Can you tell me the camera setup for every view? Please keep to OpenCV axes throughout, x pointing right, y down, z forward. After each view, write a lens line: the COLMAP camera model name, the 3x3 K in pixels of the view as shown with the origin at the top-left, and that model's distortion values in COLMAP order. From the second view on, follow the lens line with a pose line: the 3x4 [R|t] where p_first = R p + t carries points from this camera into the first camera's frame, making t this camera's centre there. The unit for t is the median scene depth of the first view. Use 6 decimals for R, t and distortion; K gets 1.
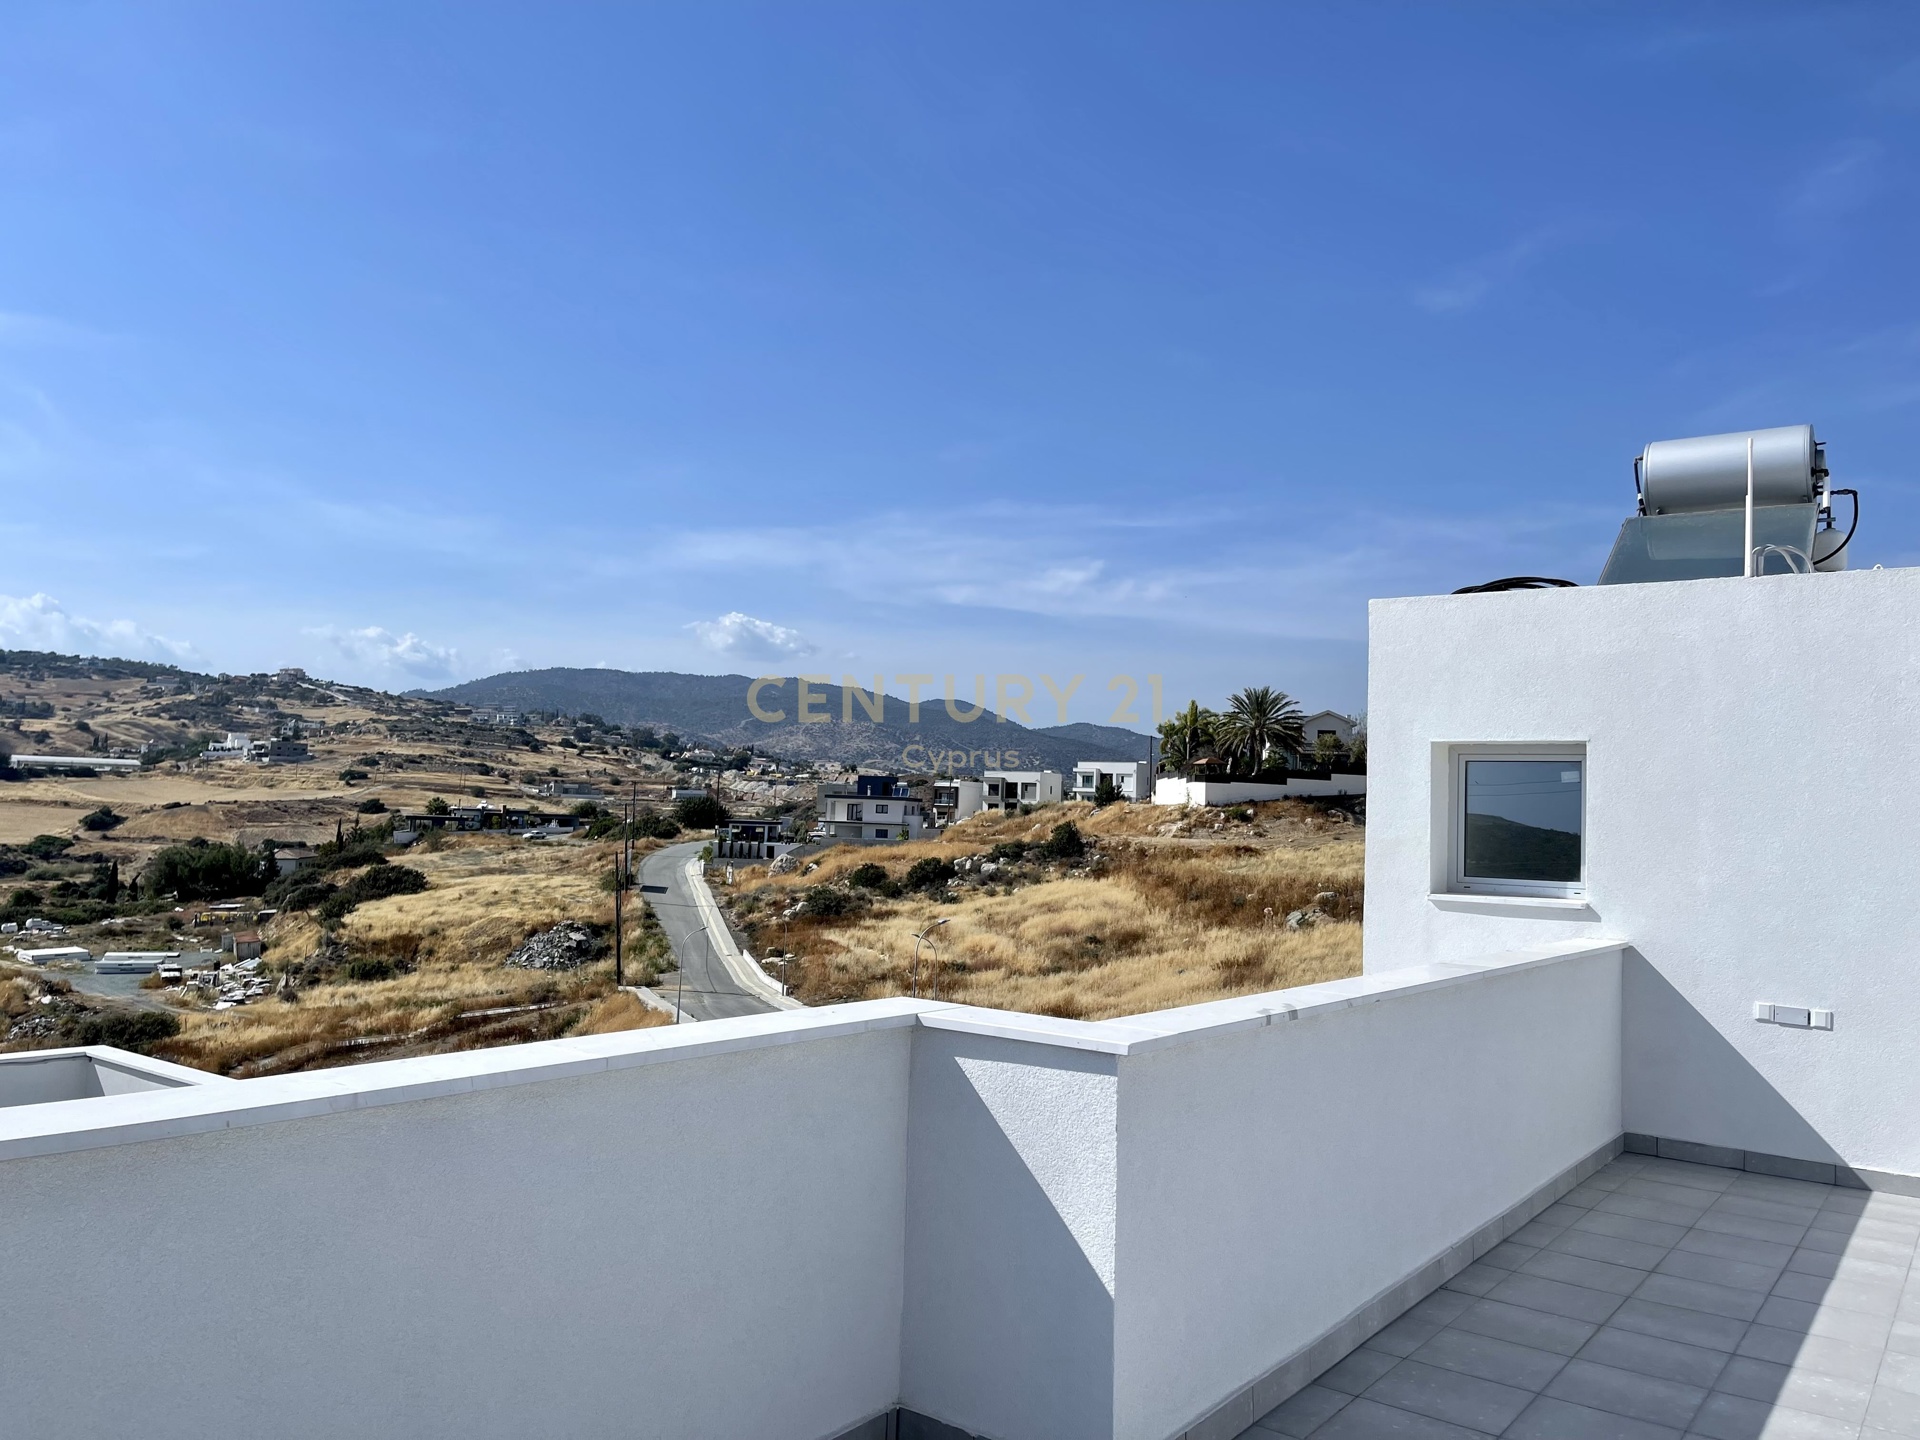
lens RADIAL K [[1422.0, 0, 960.0], [0, 1422.0, 720.0], [0, 0, 1]] dist [-0.000630, -0.055354]
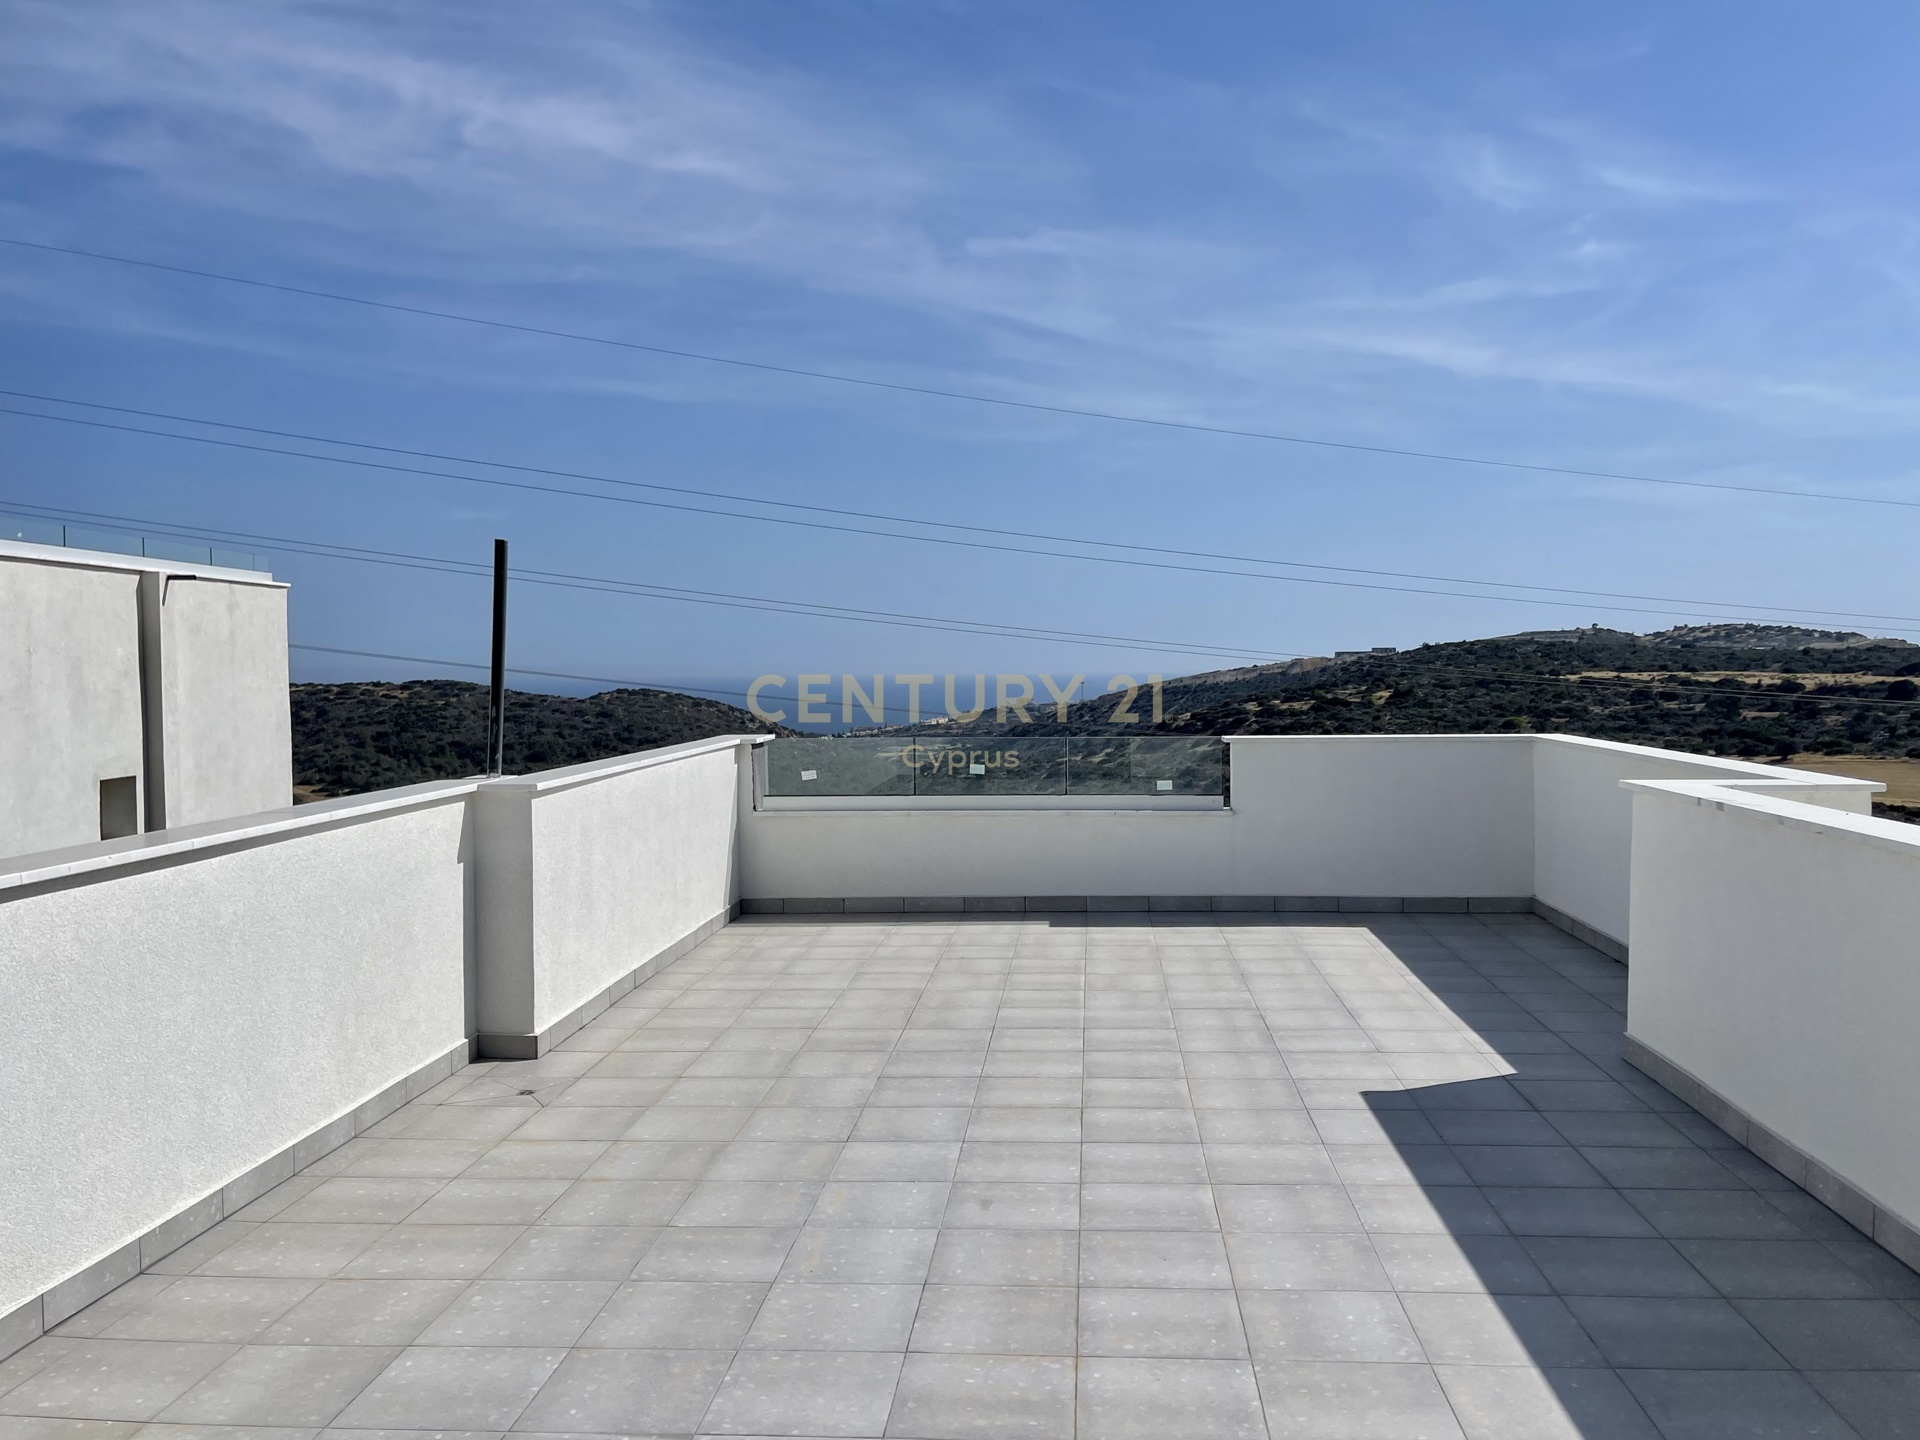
lens RADIAL K [[1422.0, 0, 960.0], [0, 1422.0, 720.0], [0, 0, 1]] dist [-0.000630, -0.055354]
pose [[-0.846920, -0.009950, -0.531628, 1.300326], [0.013136, 0.999128, -0.039626, 0.163504], [0.531558, -0.040544, -0.846051, 1.553720]]
